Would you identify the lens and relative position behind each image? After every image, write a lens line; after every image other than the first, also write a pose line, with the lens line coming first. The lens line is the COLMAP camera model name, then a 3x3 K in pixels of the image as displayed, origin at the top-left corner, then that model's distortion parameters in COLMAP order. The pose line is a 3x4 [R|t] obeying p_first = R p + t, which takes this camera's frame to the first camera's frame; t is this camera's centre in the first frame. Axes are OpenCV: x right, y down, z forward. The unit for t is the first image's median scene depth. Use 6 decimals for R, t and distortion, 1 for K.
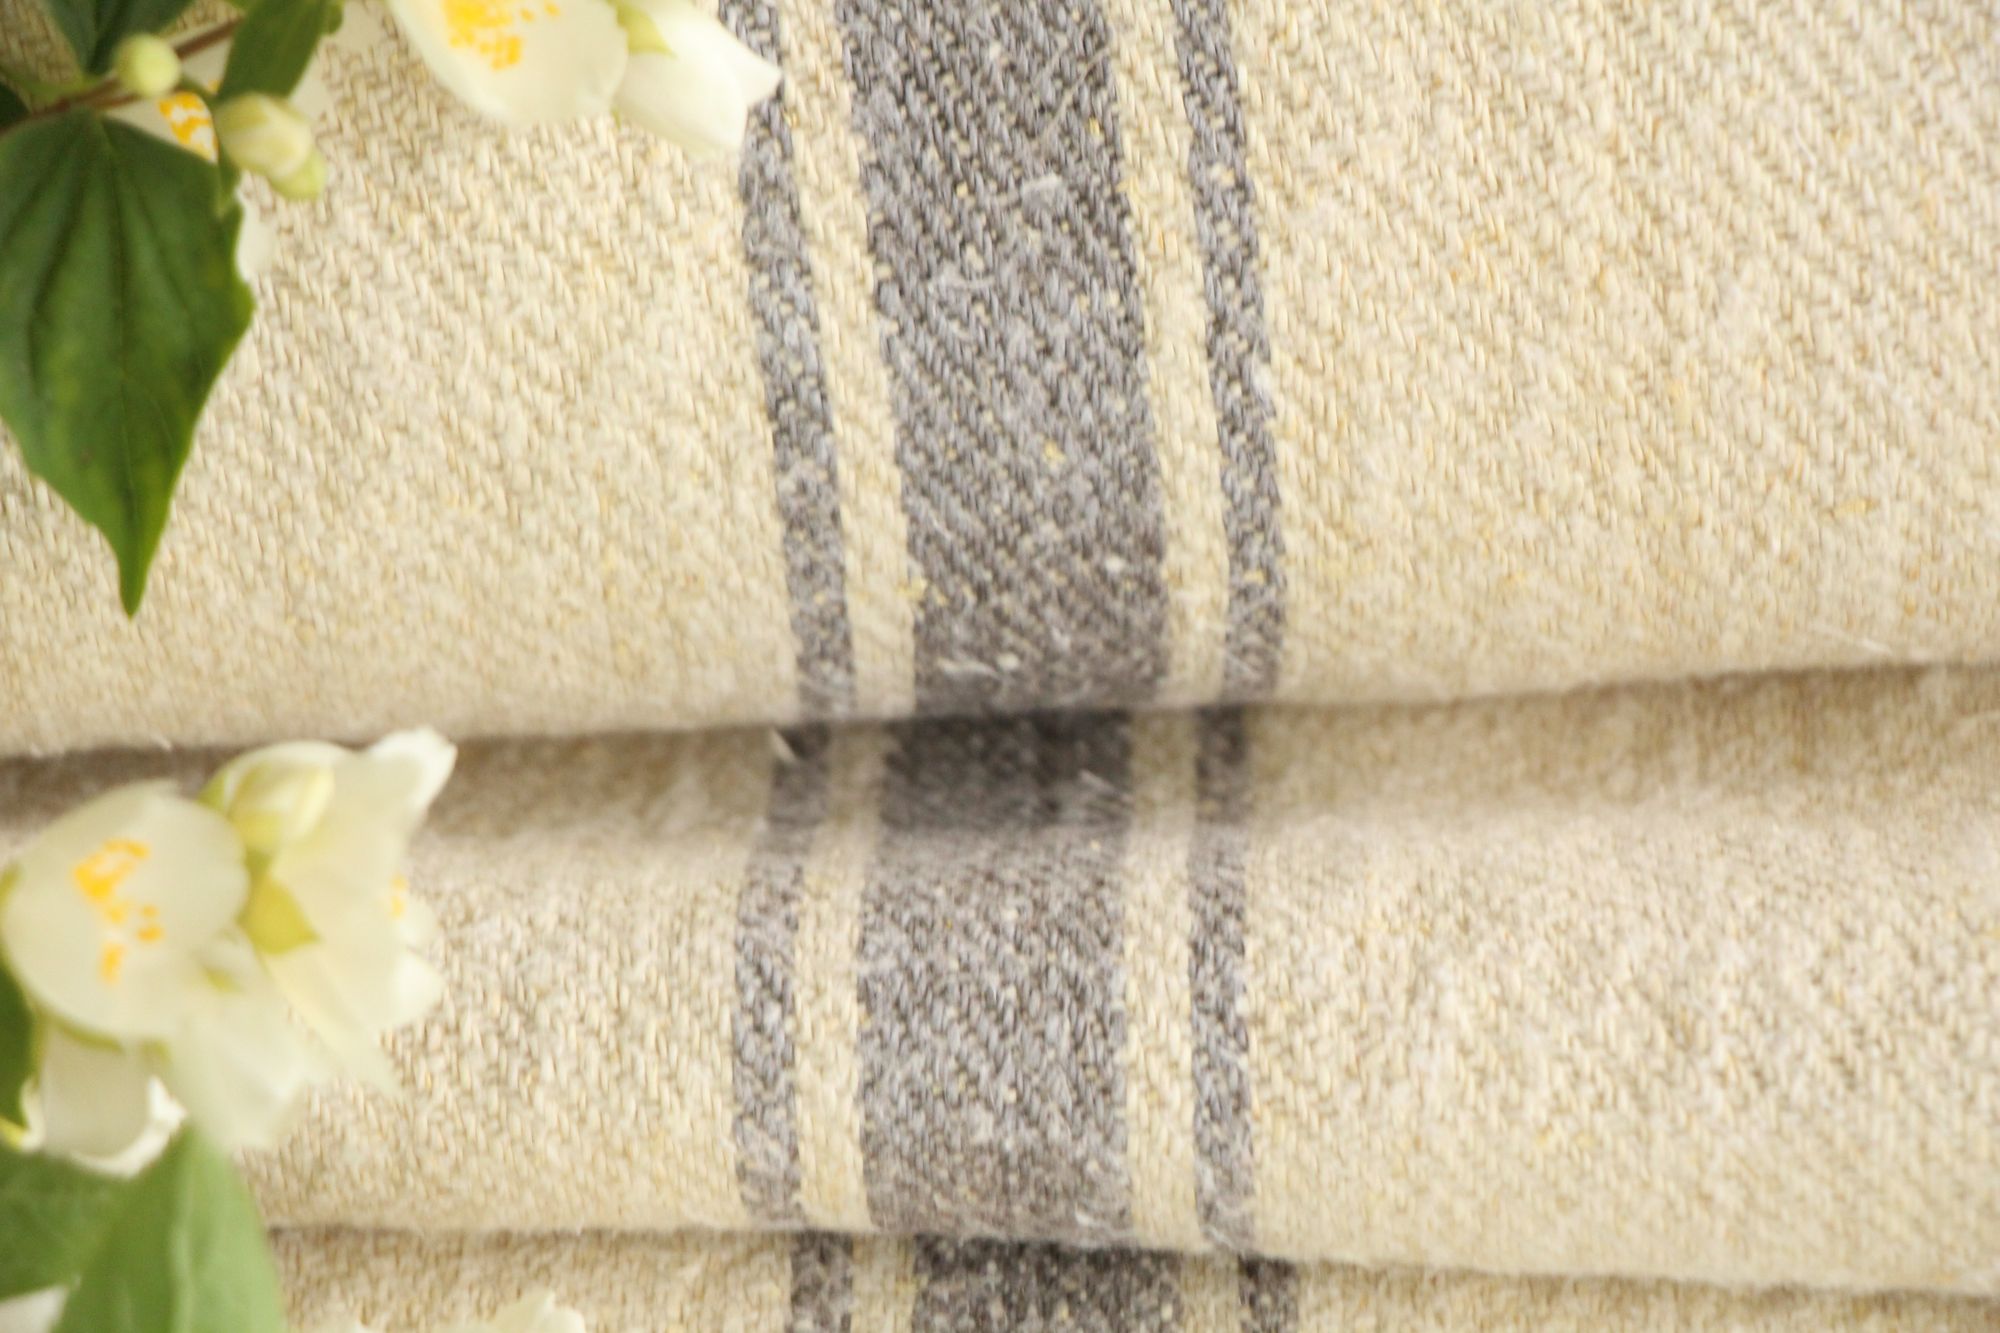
lens RADIAL K [[8824.7, 0, 1123.0], [0, 8824.7, 889.1], [0, 0, 1]] dist [0.556616, 0.000000]
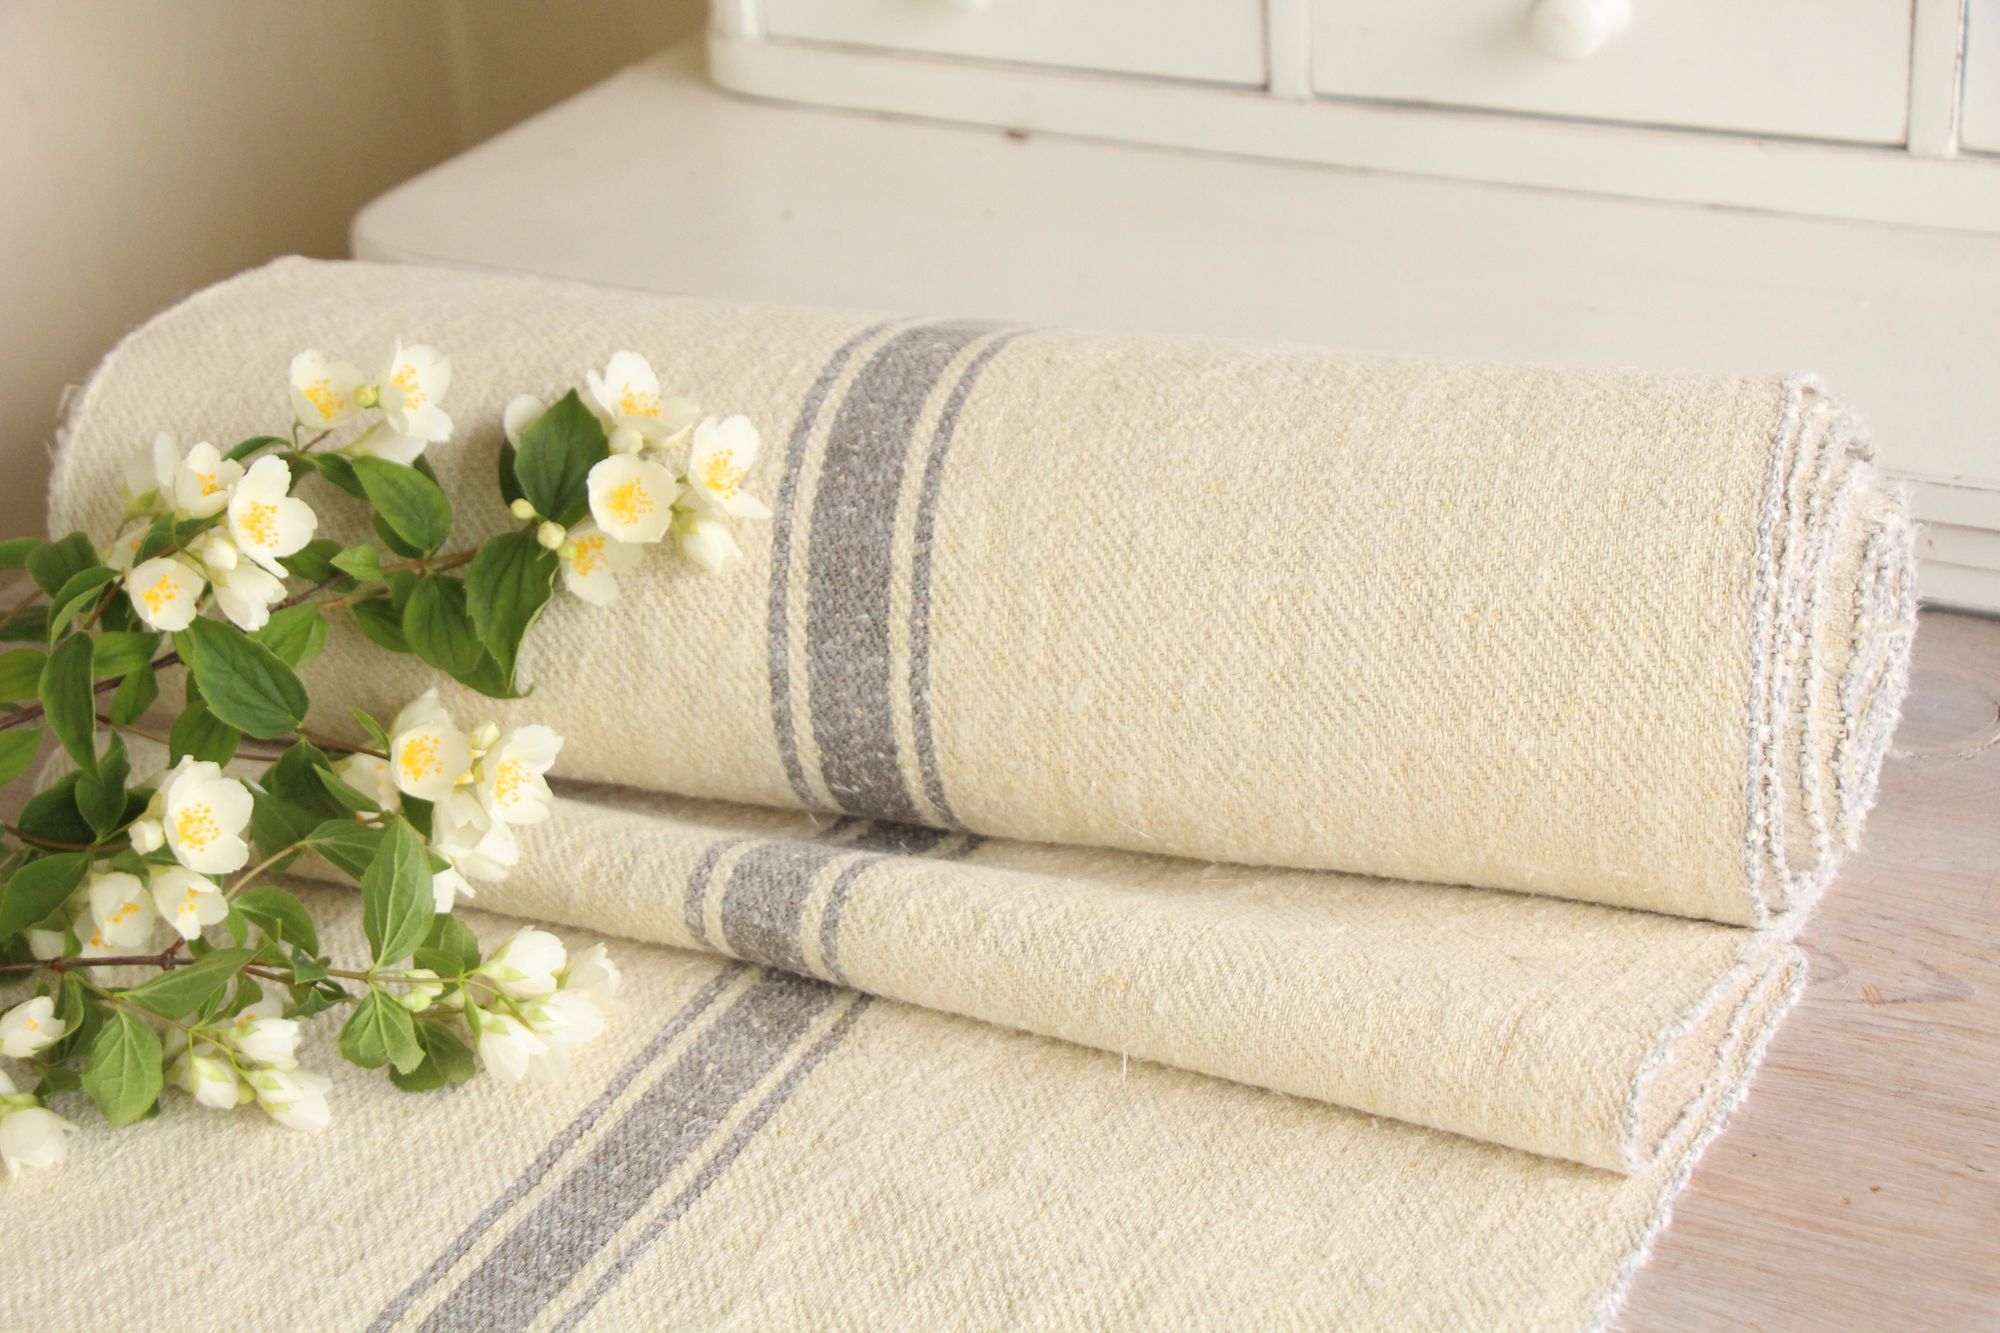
lens RADIAL K [[4087.0, 0, 1005.8], [0, 4087.0, 698.8], [0, 0, 1]] dist [0.189450, 0.000000]
pose [[0.897923, 0.137286, -0.418195, 0.603915], [-0.218997, 0.963510, -0.153913, 0.144811], [0.381805, 0.229786, 0.895223, -0.189679]]
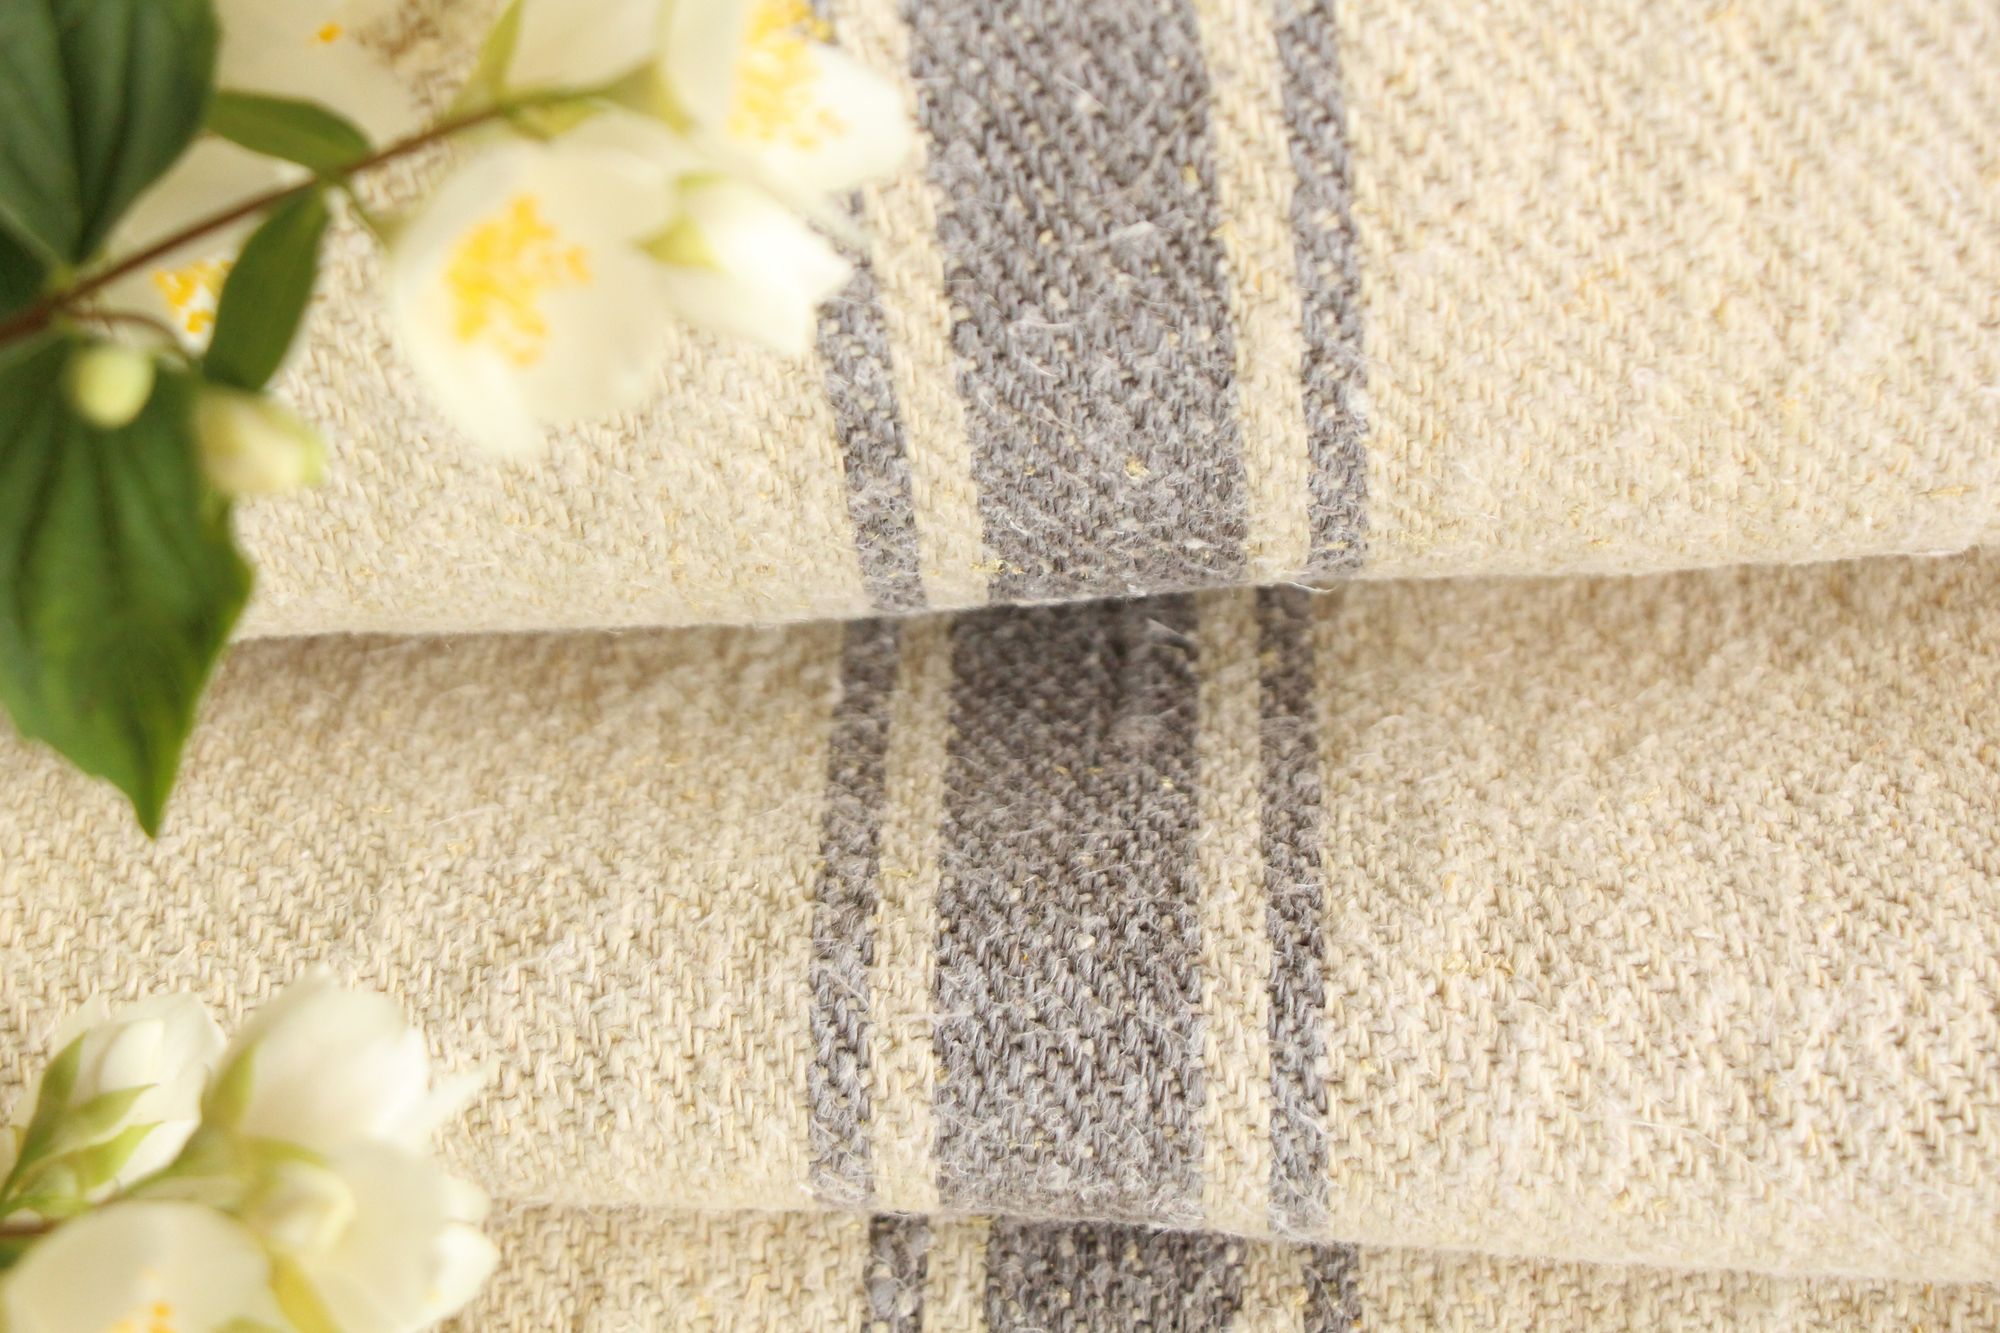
lens RADIAL K [[4258.0, 0, 1048.9], [0, 4258.0, 730.6], [0, 0, 1]] dist [-0.004164, 0.000000]
pose [[0.999949, 0.009490, 0.003536, -0.018955], [-0.010118, 0.921471, 0.388315, -0.204254], [0.000427, -0.388330, 0.921520, 0.568308]]
